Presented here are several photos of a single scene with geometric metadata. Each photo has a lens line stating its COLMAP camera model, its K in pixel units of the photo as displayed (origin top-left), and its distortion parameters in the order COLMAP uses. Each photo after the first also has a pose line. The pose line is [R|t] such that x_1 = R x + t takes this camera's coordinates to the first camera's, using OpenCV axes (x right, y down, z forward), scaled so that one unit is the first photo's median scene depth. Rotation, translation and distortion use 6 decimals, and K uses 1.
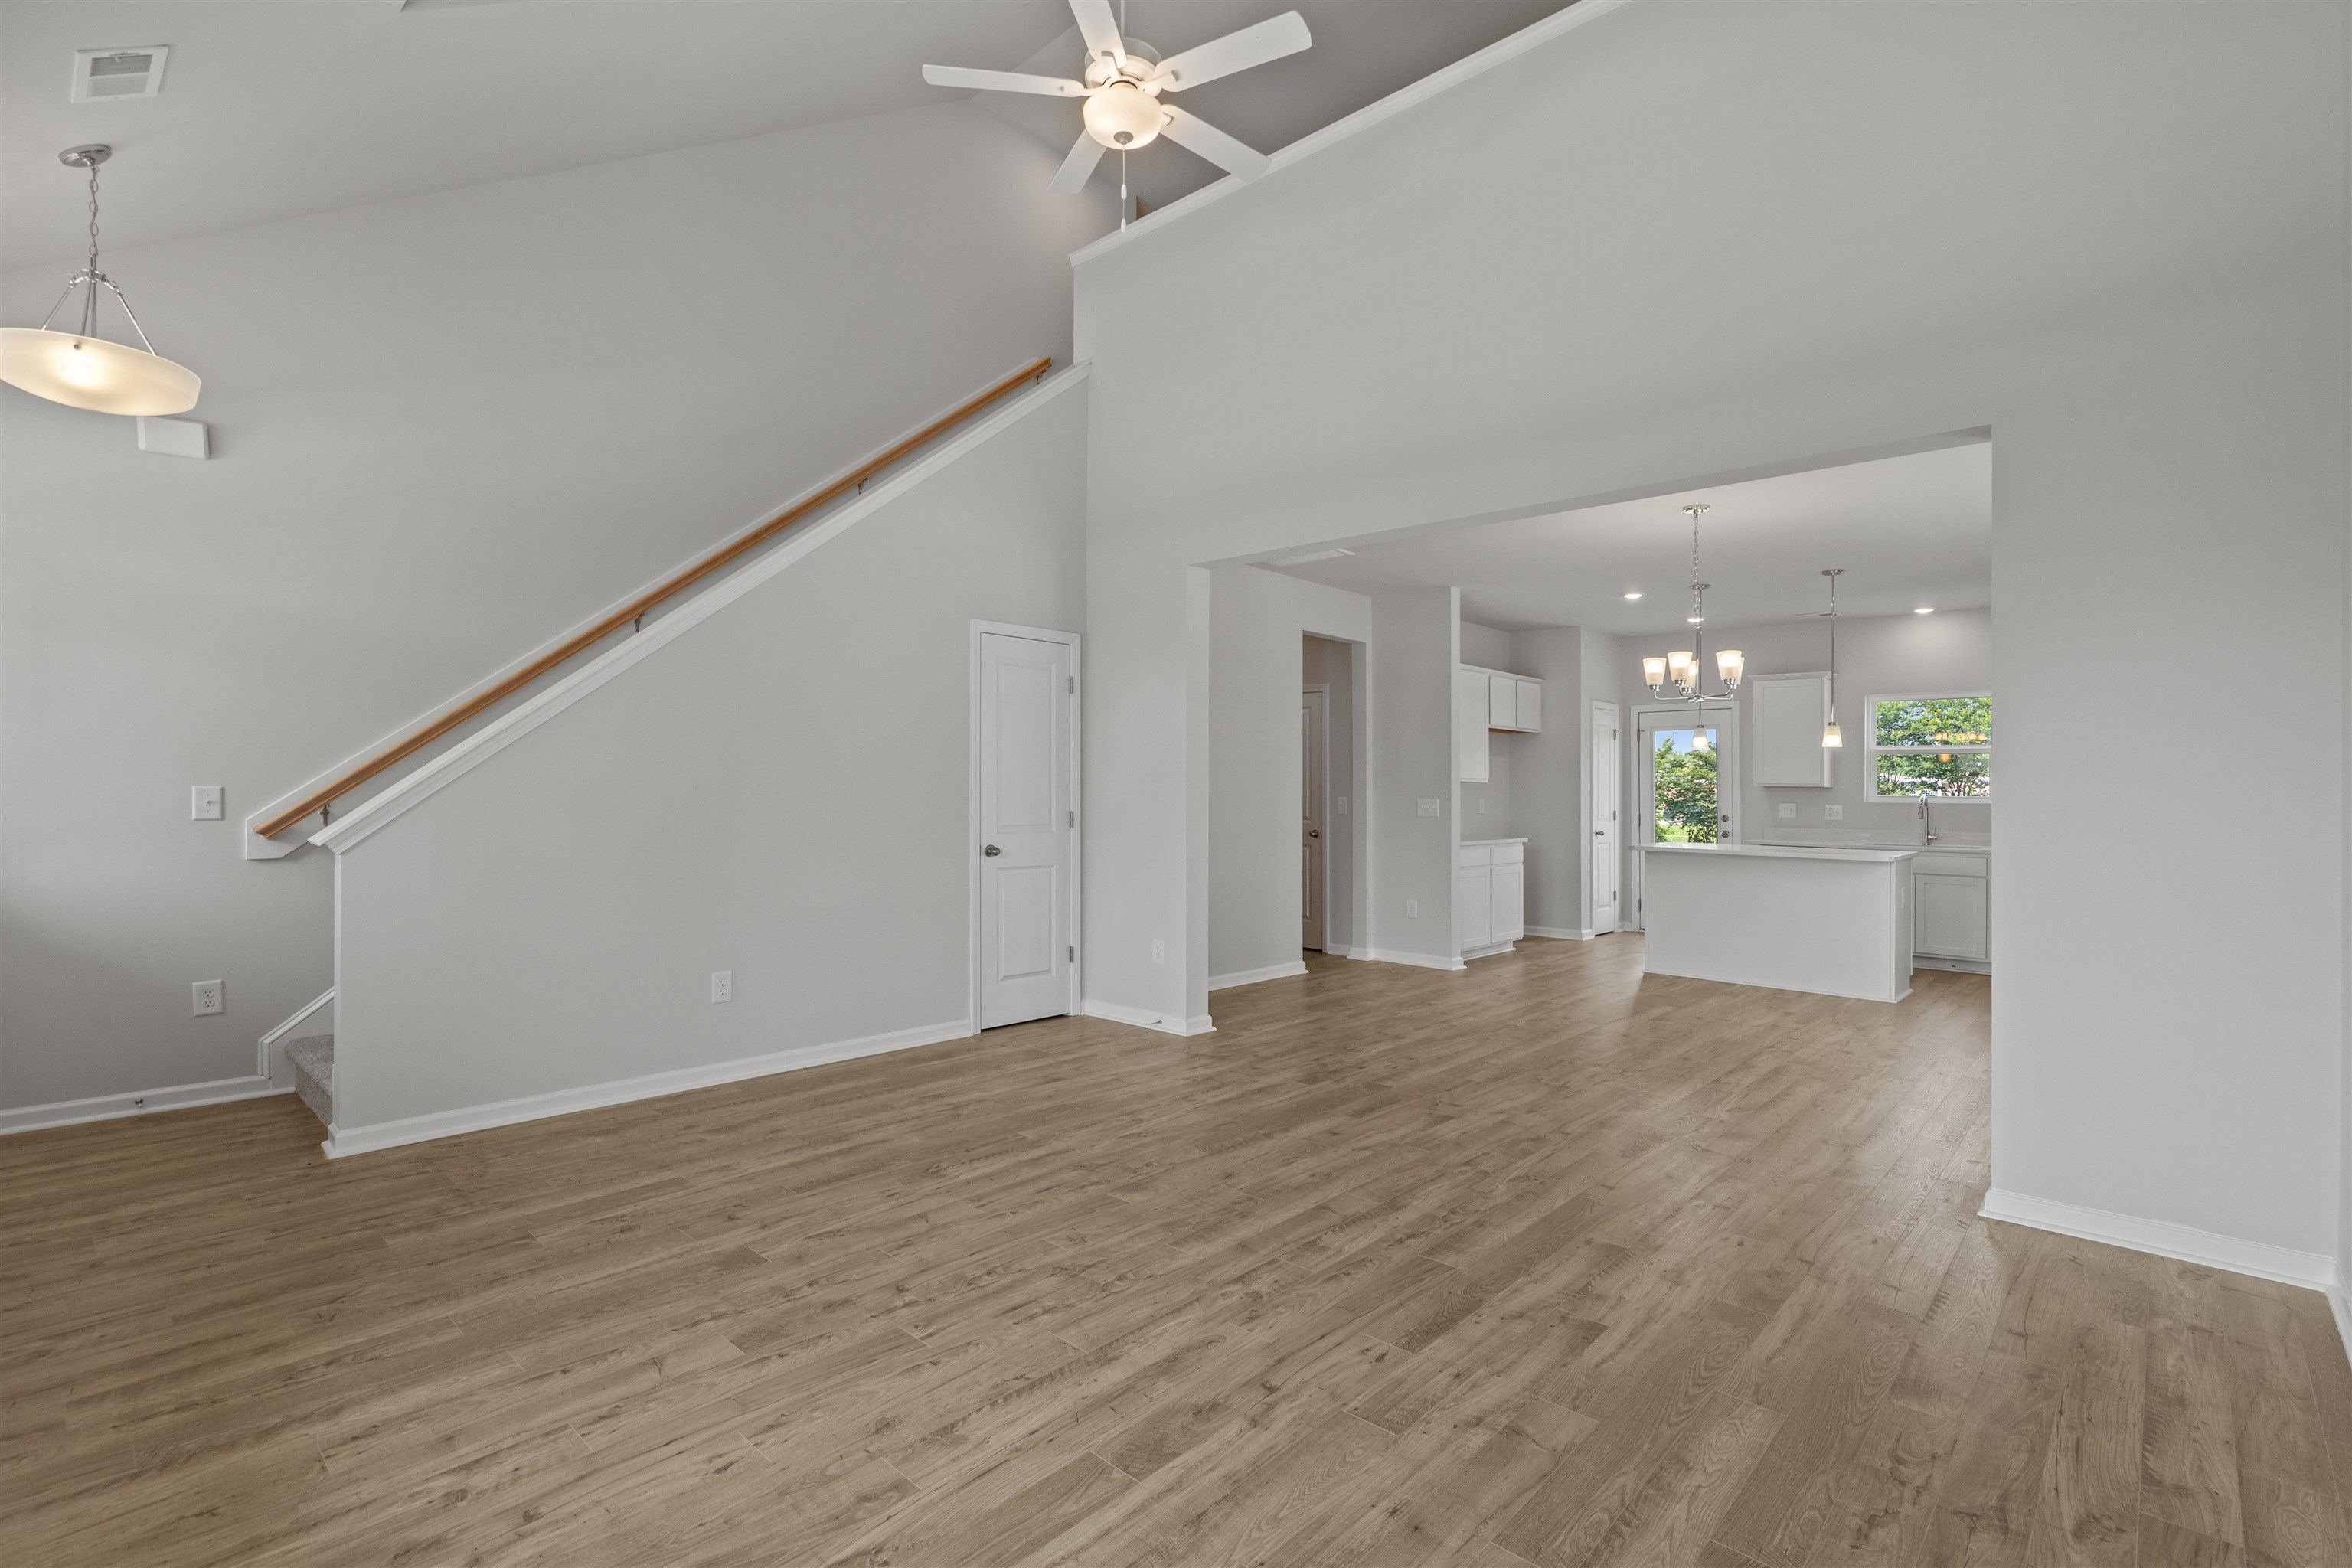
lens RADIAL K [[1071.9, 0, 1182.2], [0, 1071.9, 781.5], [0, 0, 1]] dist [-0.003373, 0.001272]
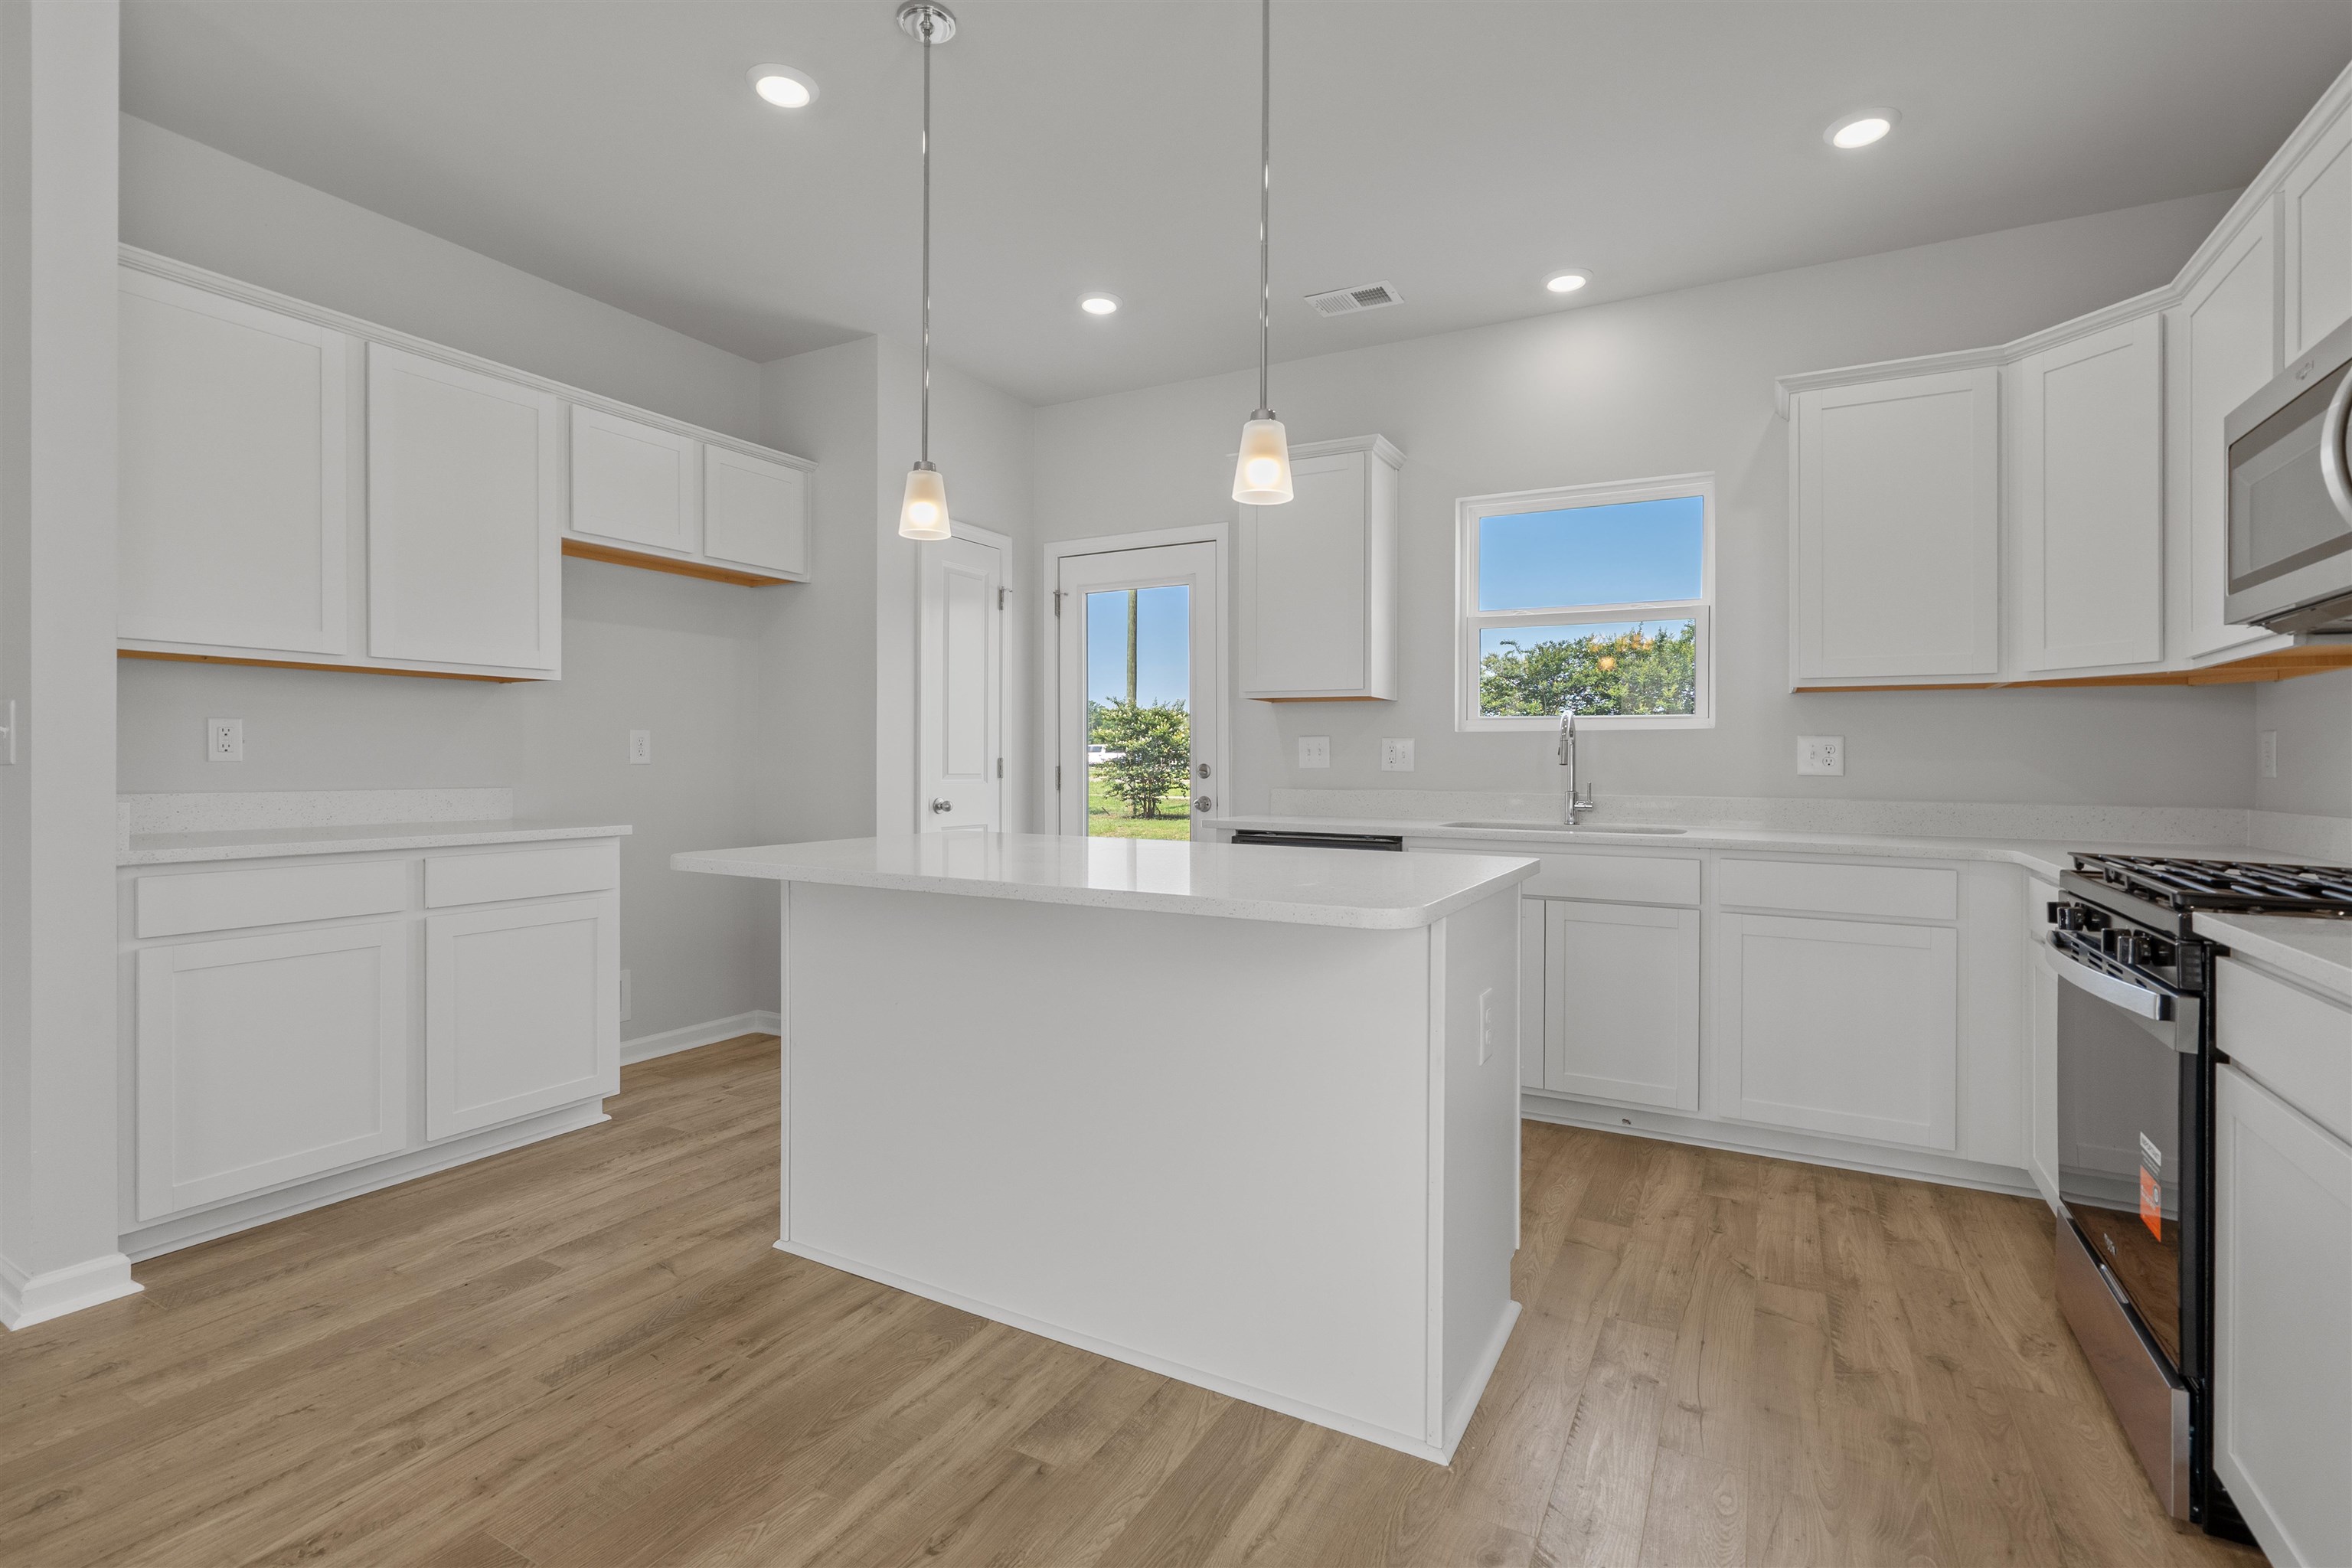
lens RADIAL K [[1071.9, 0, 1187.5], [0, 1071.9, 768.0], [0, 0, 1]] dist [-0.003373, 0.001272]
pose [[0.969318, -0.004271, 0.245775, 0.831647], [-0.000560, 0.999808, 0.019583, 0.050662], [-0.245811, -0.019120, 0.969129, 1.172047]]
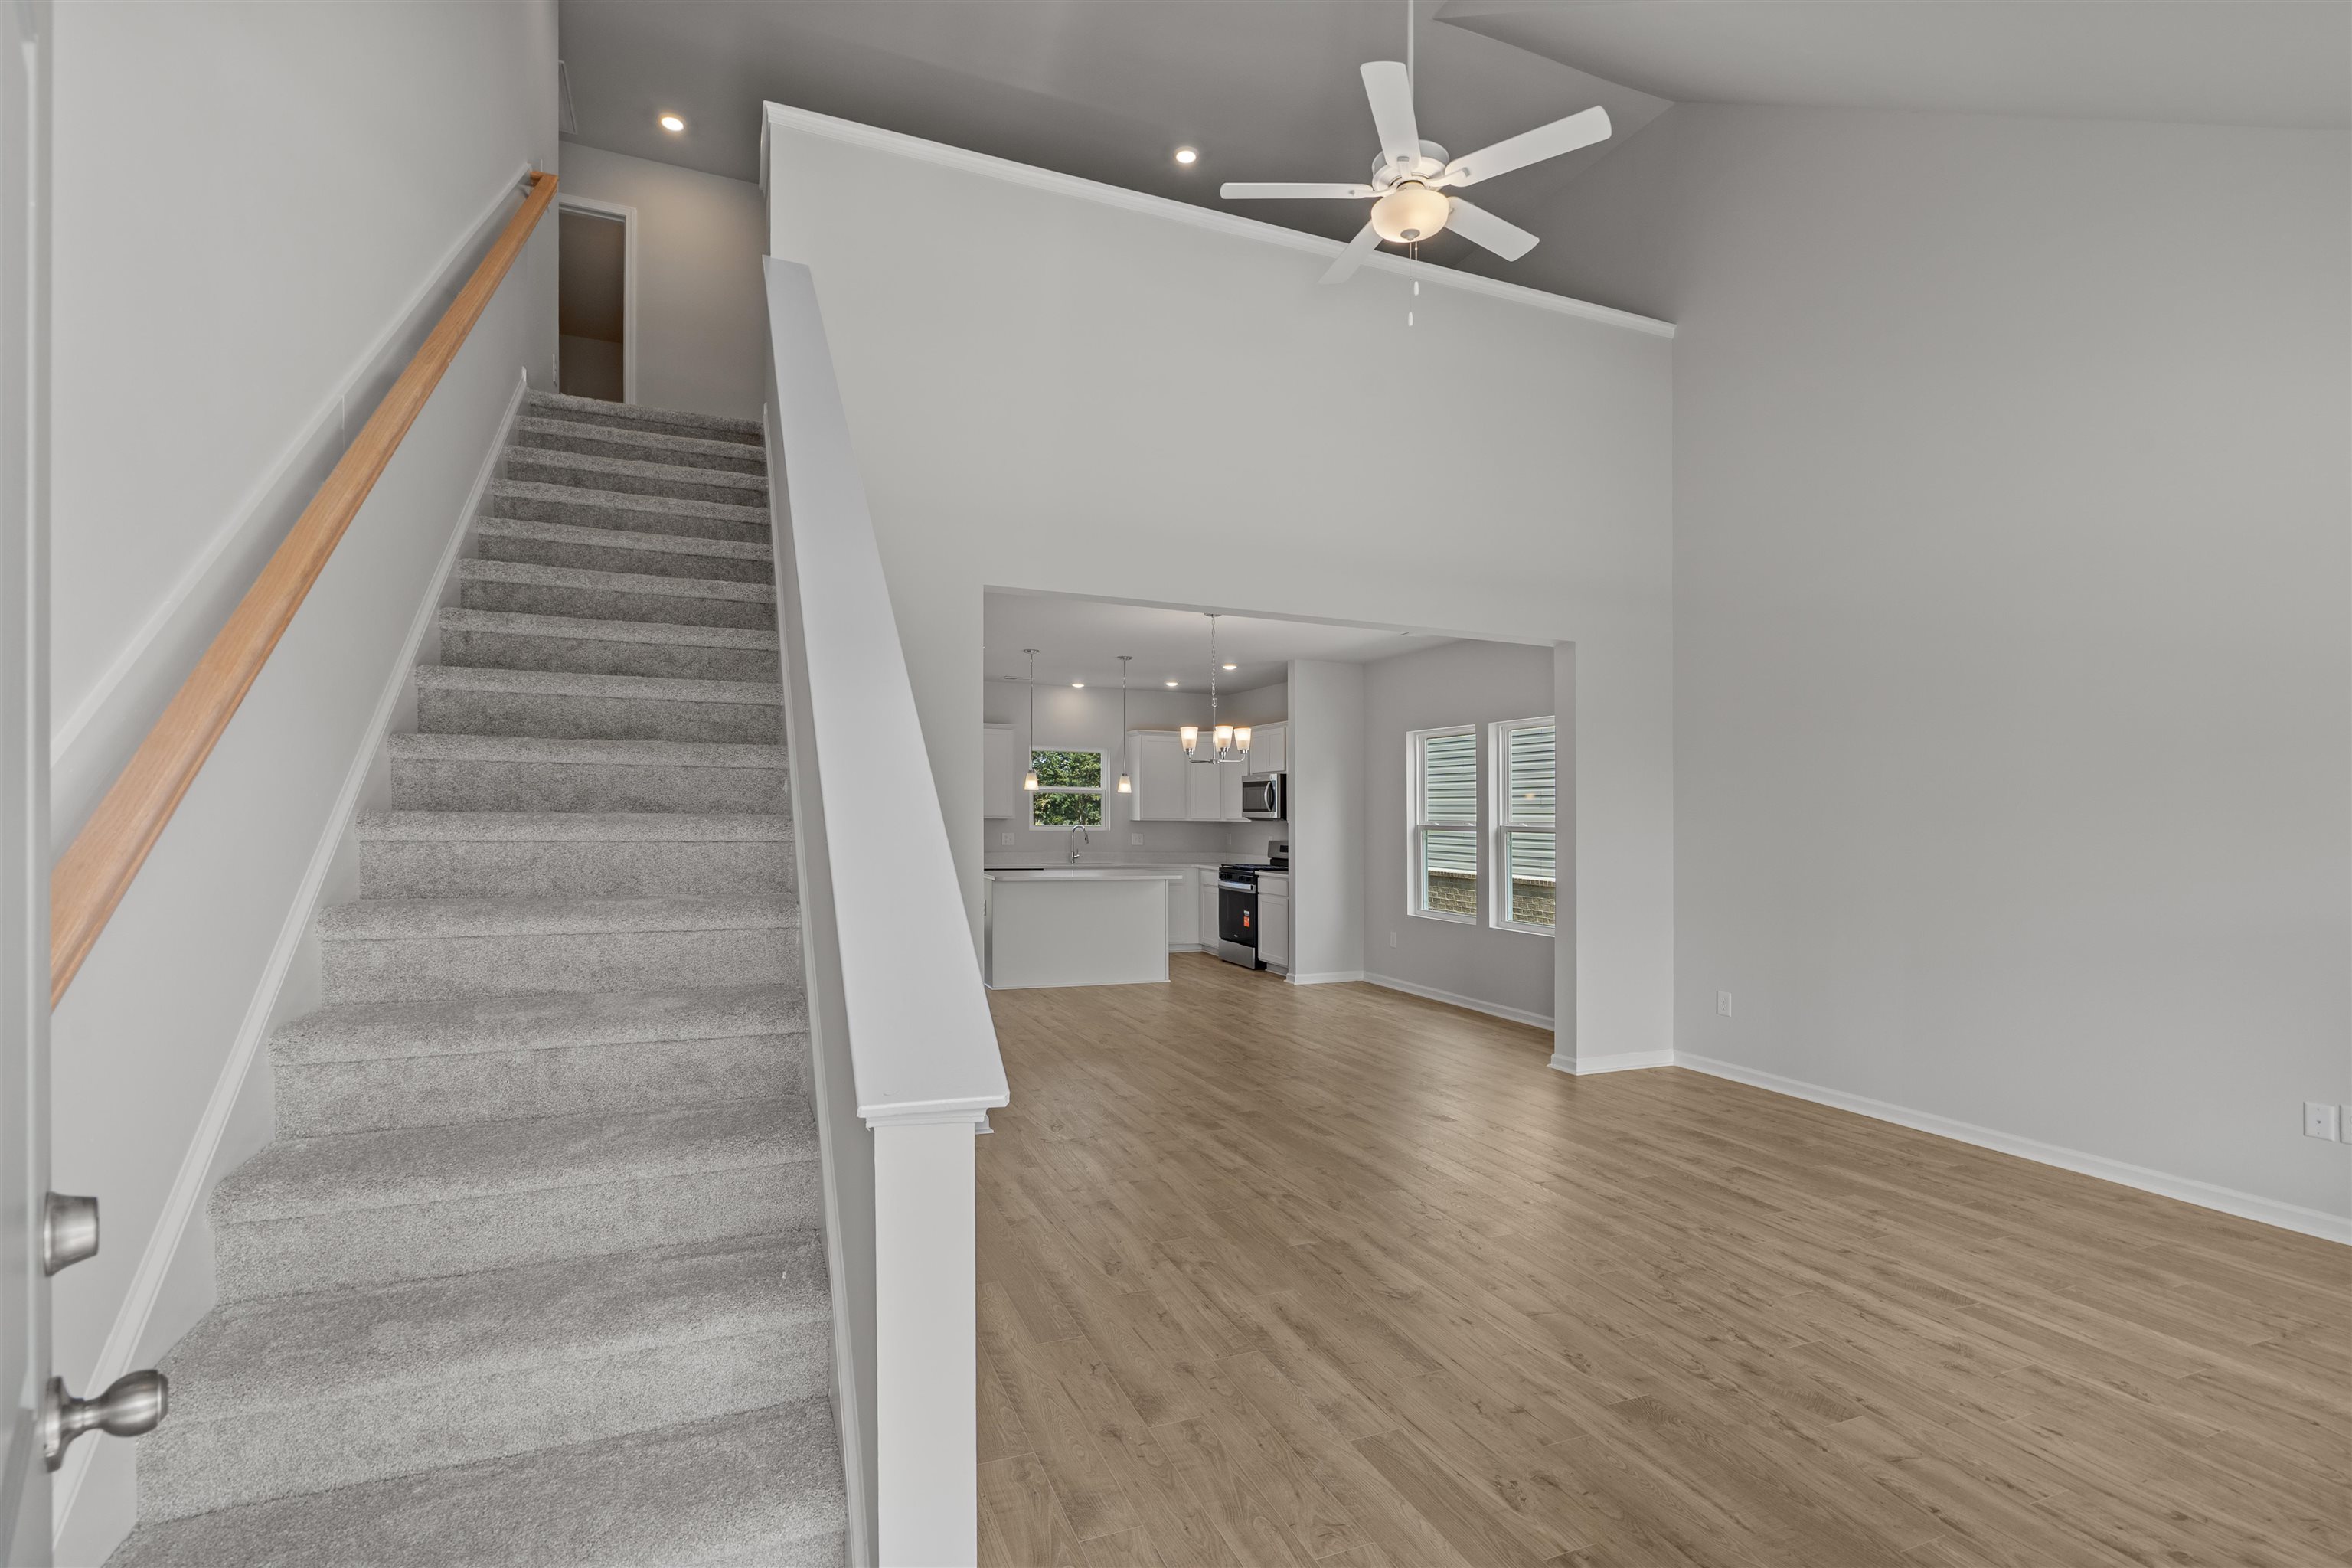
lens RADIAL K [[1071.9, 0, 1161.4], [0, 1071.9, 809.5], [0, 0, 1]] dist [-0.003373, 0.001272]
pose [[0.428860, -0.001823, 0.903369, -0.909097], [-0.015616, 0.999834, 0.009431, -0.044081], [-0.903236, -0.018151, 0.428760, 0.636300]]
